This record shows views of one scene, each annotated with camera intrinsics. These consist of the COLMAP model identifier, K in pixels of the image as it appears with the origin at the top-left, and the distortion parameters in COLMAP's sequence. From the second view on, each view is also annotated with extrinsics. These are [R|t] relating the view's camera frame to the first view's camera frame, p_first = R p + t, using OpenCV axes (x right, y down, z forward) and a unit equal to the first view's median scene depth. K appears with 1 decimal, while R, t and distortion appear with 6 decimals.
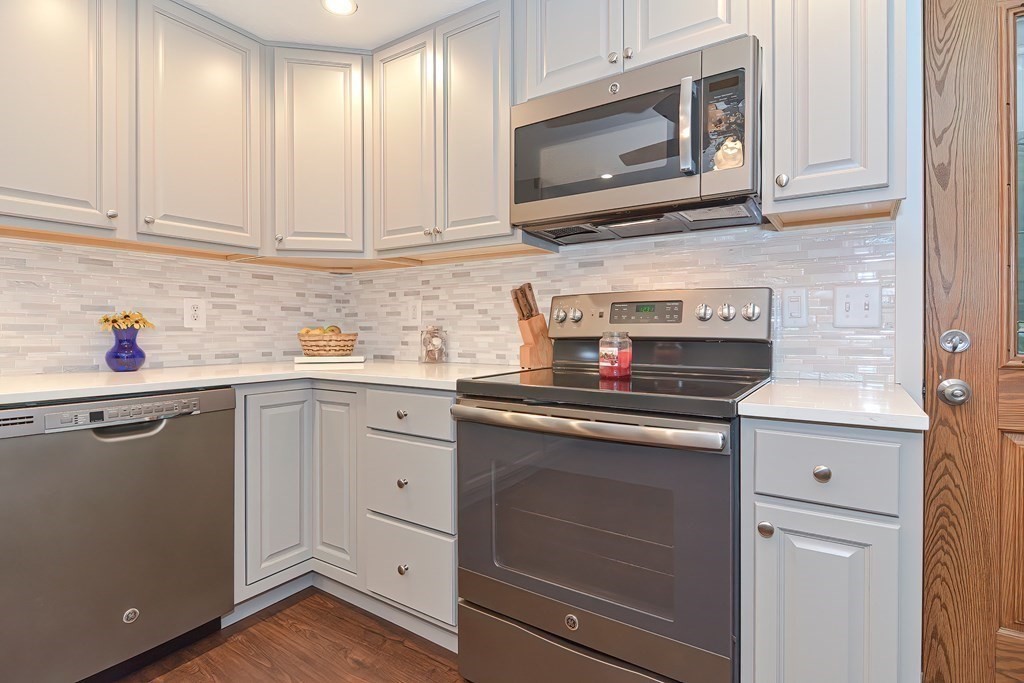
lens RADIAL K [[502.1, 0, 500.9], [0, 502.1, 331.8], [0, 0, 1]] dist [0.003888, -0.008269]
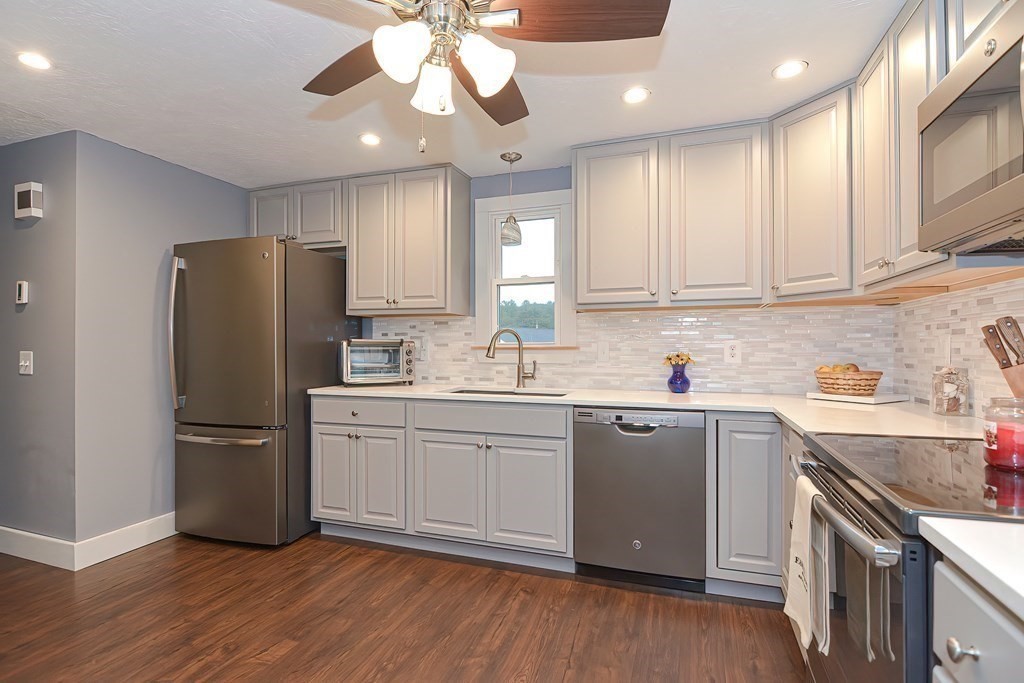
lens RADIAL K [[502.1, 0, 533.1], [0, 502.1, 345.5], [0, 0, 1]] dist [0.003888, -0.008269]
pose [[0.283243, -0.002519, -0.959045, 0.535326], [-0.002429, 0.999991, -0.003344, -0.052274], [0.959045, 0.003277, 0.283234, 0.162167]]
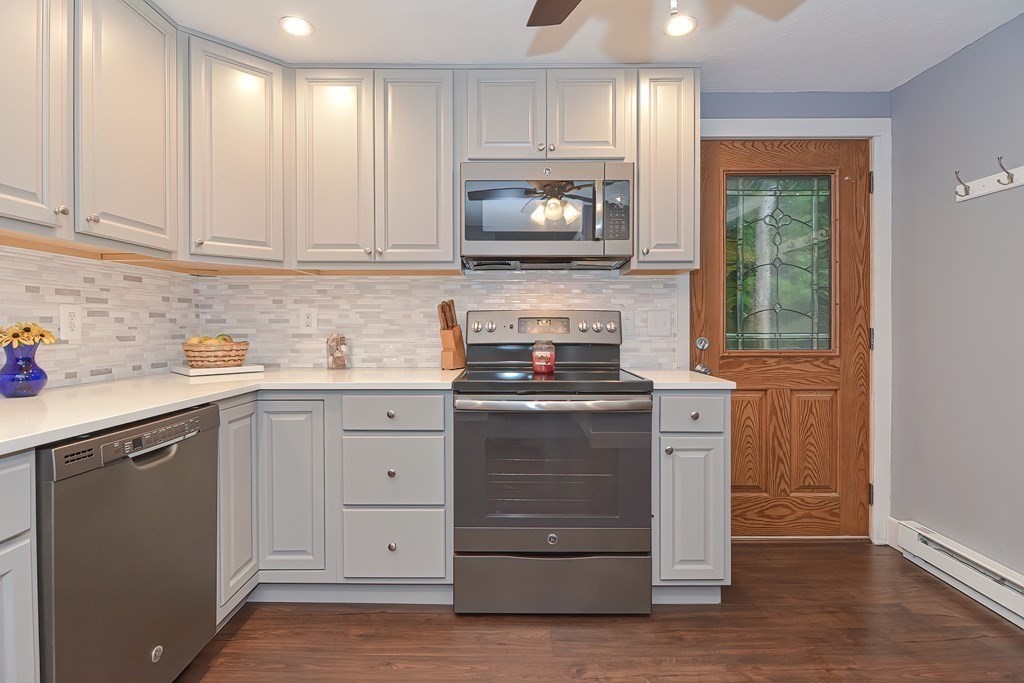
lens RADIAL K [[502.1, 0, 494.8], [0, 502.1, 330.4], [0, 0, 1]] dist [0.003888, -0.008269]
pose [[0.833077, -0.005601, 0.553129, -0.538889], [0.002536, 0.999977, 0.006305, -0.030017], [-0.553151, -0.003850, 0.833072, -0.087676]]
